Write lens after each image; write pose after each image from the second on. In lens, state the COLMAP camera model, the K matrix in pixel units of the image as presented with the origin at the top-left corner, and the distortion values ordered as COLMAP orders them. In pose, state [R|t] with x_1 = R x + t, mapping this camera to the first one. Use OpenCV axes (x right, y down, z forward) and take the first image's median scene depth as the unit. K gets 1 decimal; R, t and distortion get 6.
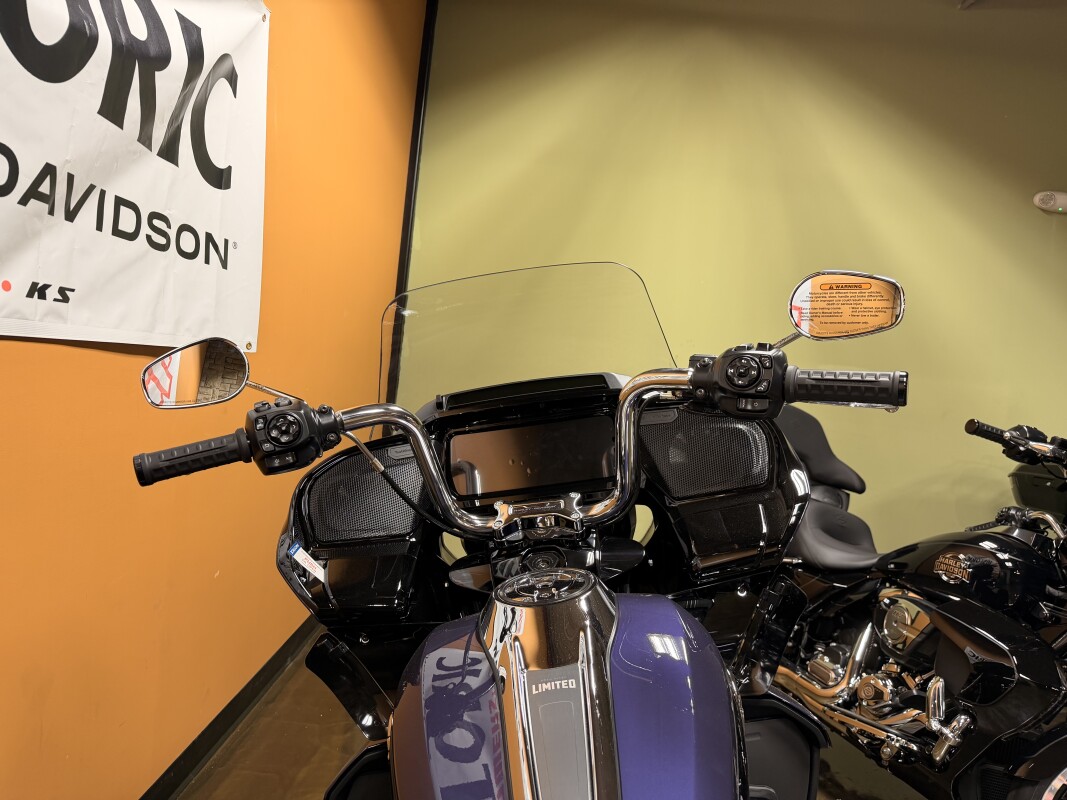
lens RADIAL K [[745.7, 0, 550.8], [0, 745.7, 399.0], [0, 0, 1]] dist [0.001095, -0.003418]
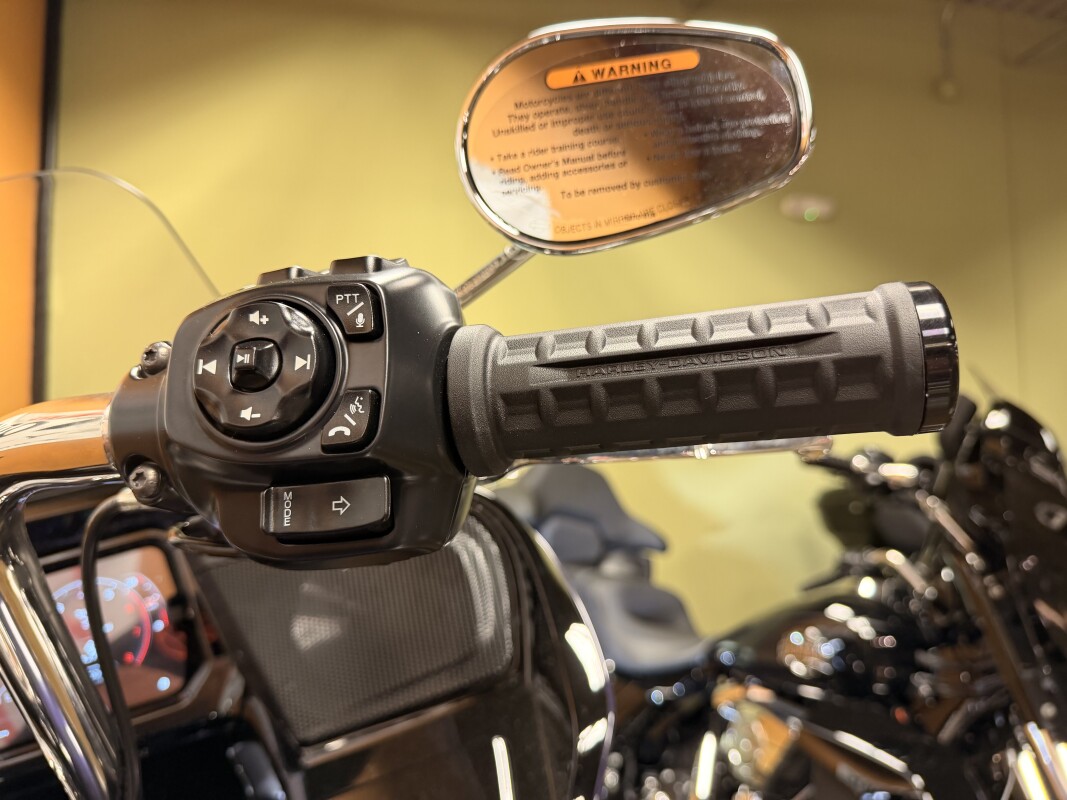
lens RADIAL K [[745.7, 0, 550.8], [0, 745.7, 399.0], [0, 0, 1]] dist [0.001095, -0.003418]
pose [[0.954159, -0.108089, 0.279102, 0.277849], [0.133041, 0.988491, -0.072007, 0.000759], [-0.268106, 0.105838, 0.957558, 0.762393]]
